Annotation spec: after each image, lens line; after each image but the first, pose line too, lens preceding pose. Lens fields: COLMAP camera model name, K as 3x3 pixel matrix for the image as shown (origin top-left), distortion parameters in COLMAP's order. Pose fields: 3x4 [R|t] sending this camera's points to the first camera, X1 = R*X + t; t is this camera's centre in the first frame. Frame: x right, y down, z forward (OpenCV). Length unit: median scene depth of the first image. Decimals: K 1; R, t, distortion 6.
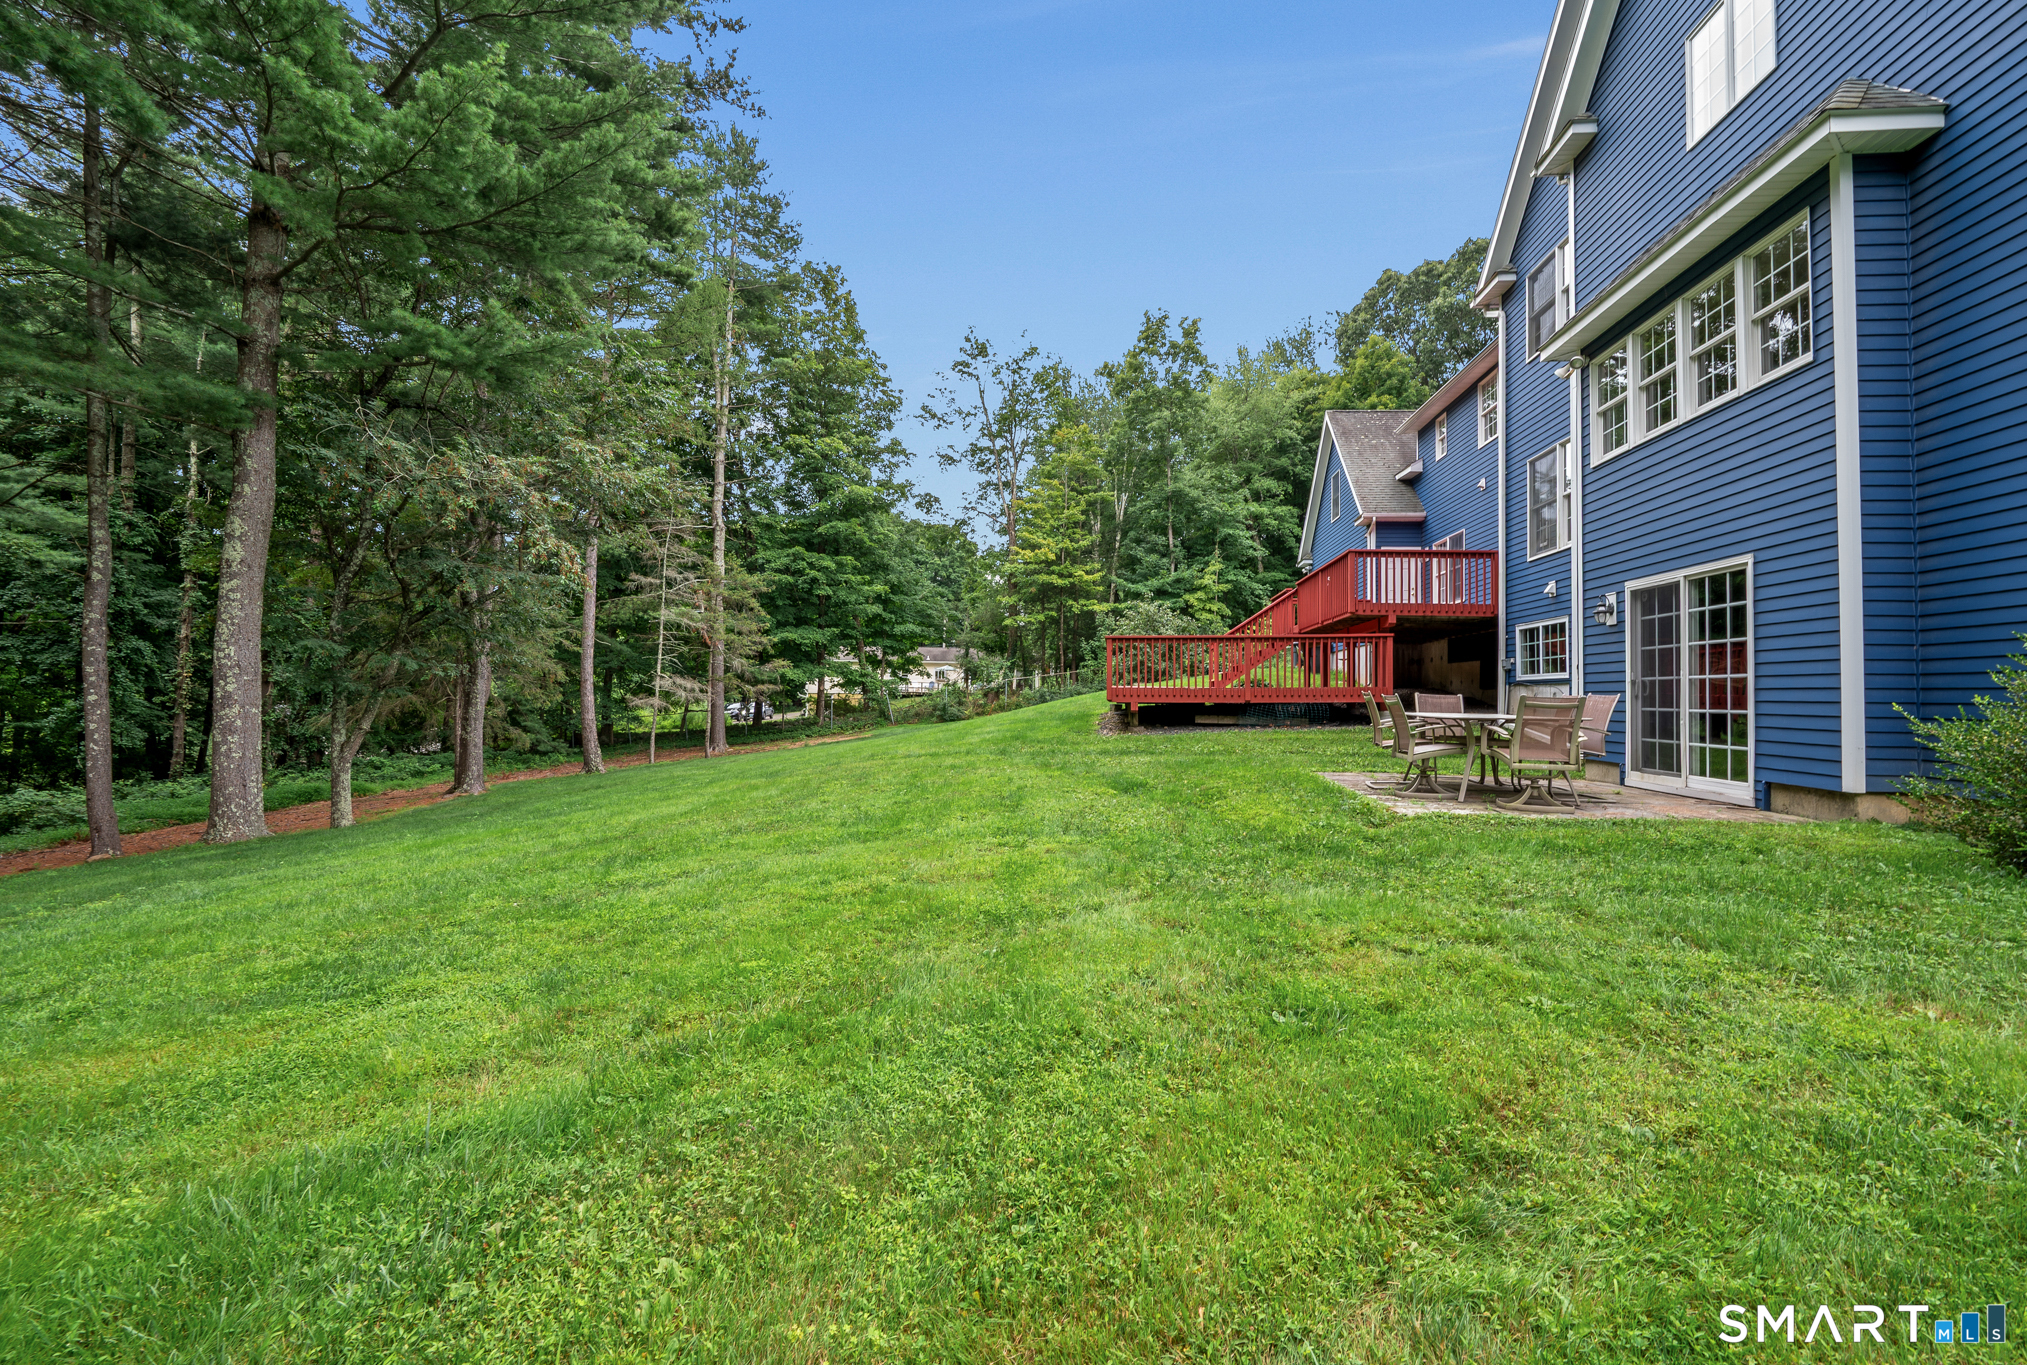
lens RADIAL K [[783.0, 0, 1095.9], [0, 783.0, 683.8], [0, 0, 1]] dist [-0.000520, -0.000028]
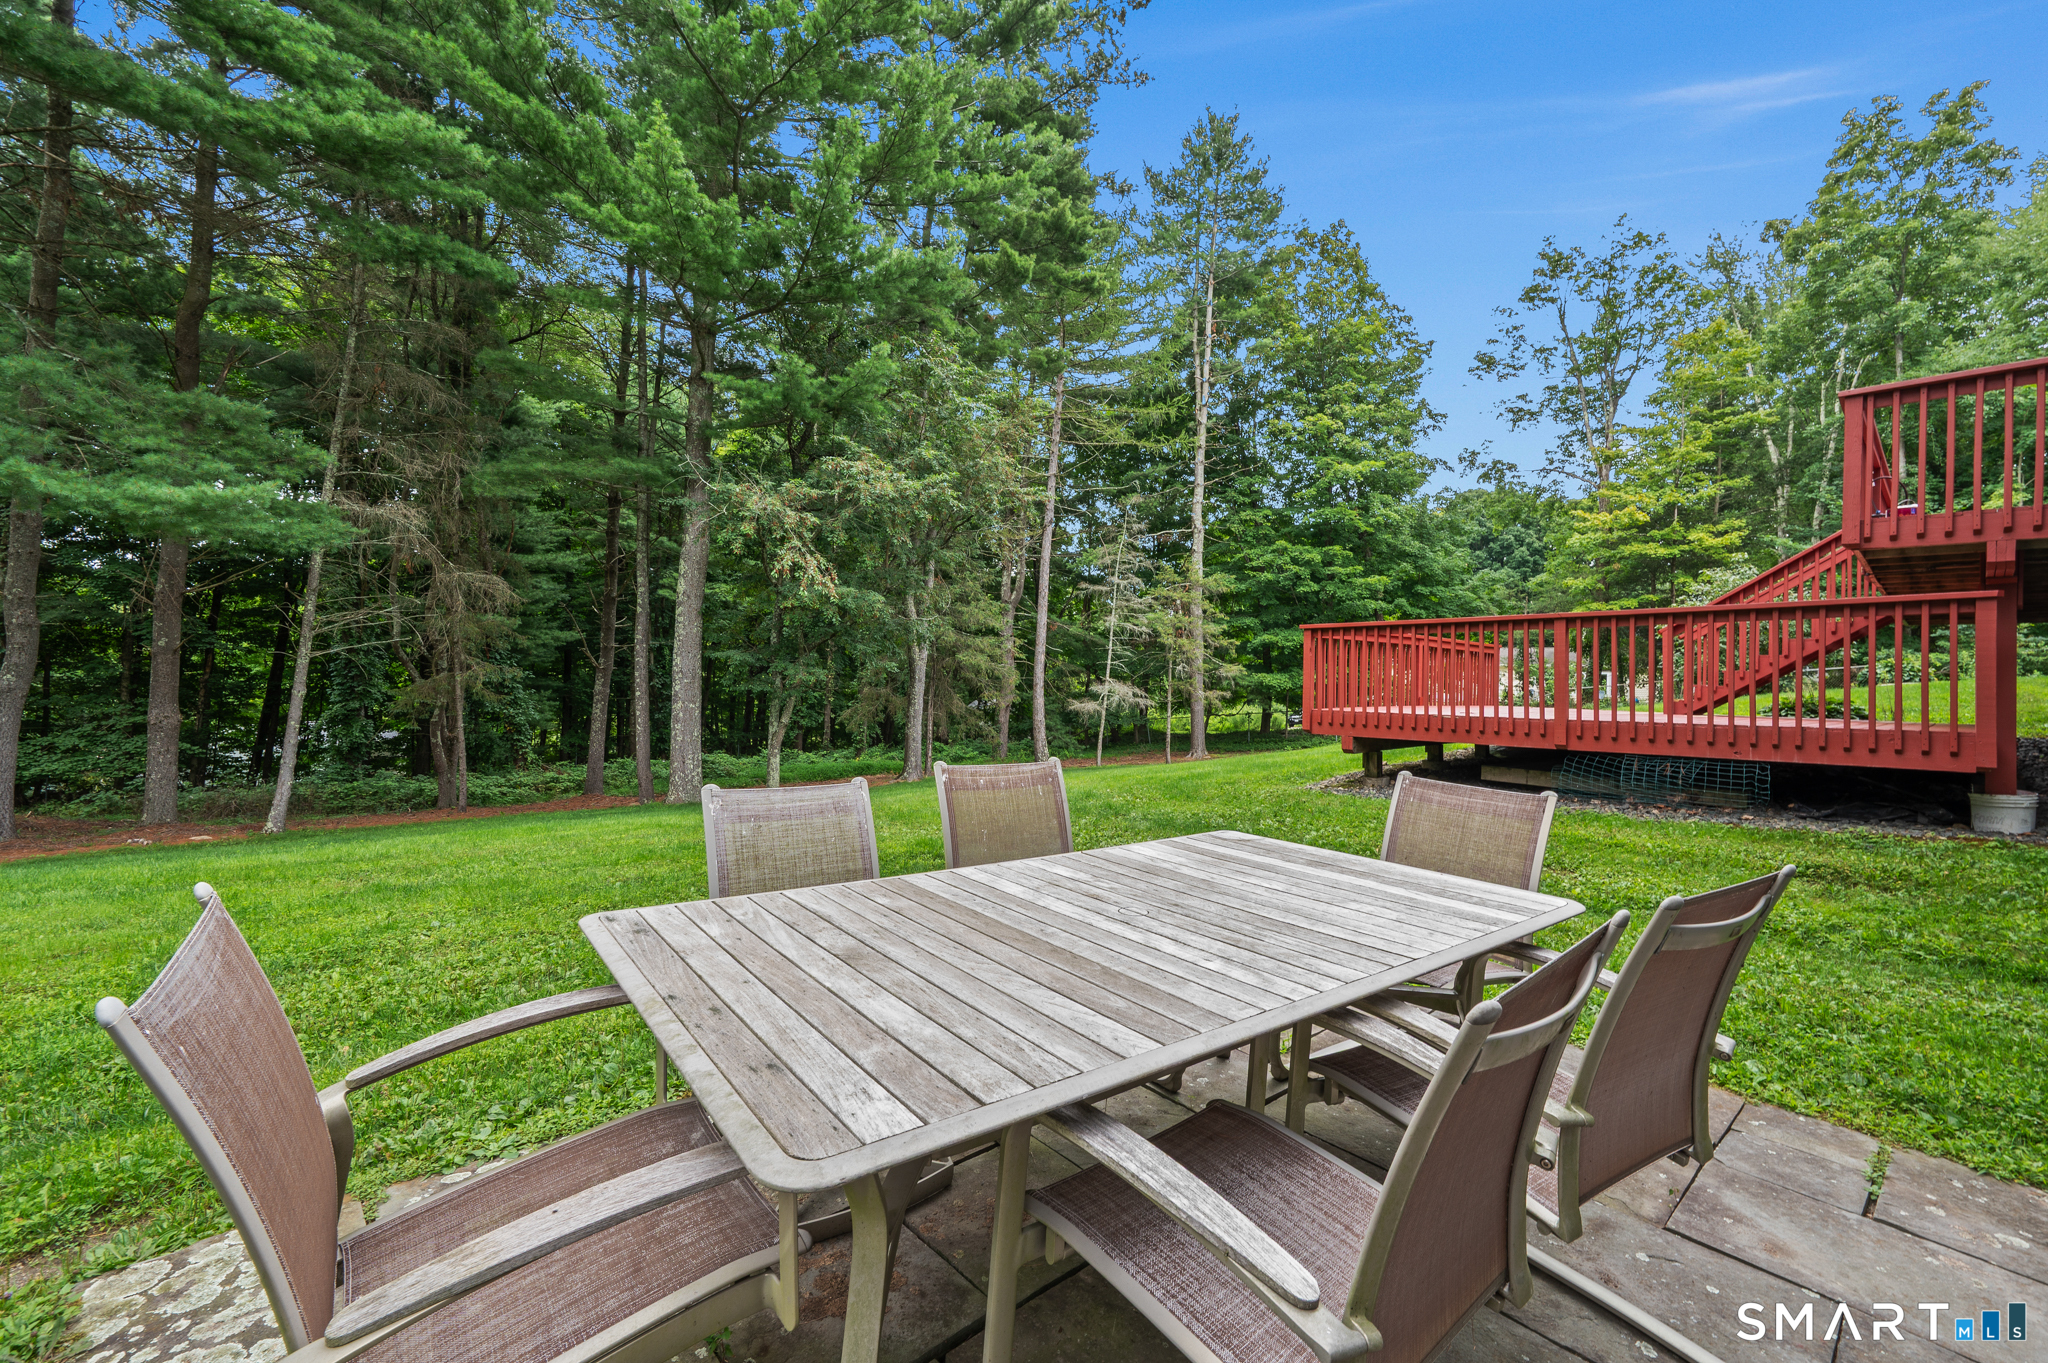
lens RADIAL K [[819.7, 0, 1083.4], [0, 819.7, 683.0], [0, 0, 1]] dist [0.002078, 0.000277]
pose [[0.730234, 0.011141, -0.683106, 0.078518], [-0.015653, 0.999877, -0.000426, -0.003167], [0.683017, 0.011003, 0.730319, 0.100148]]
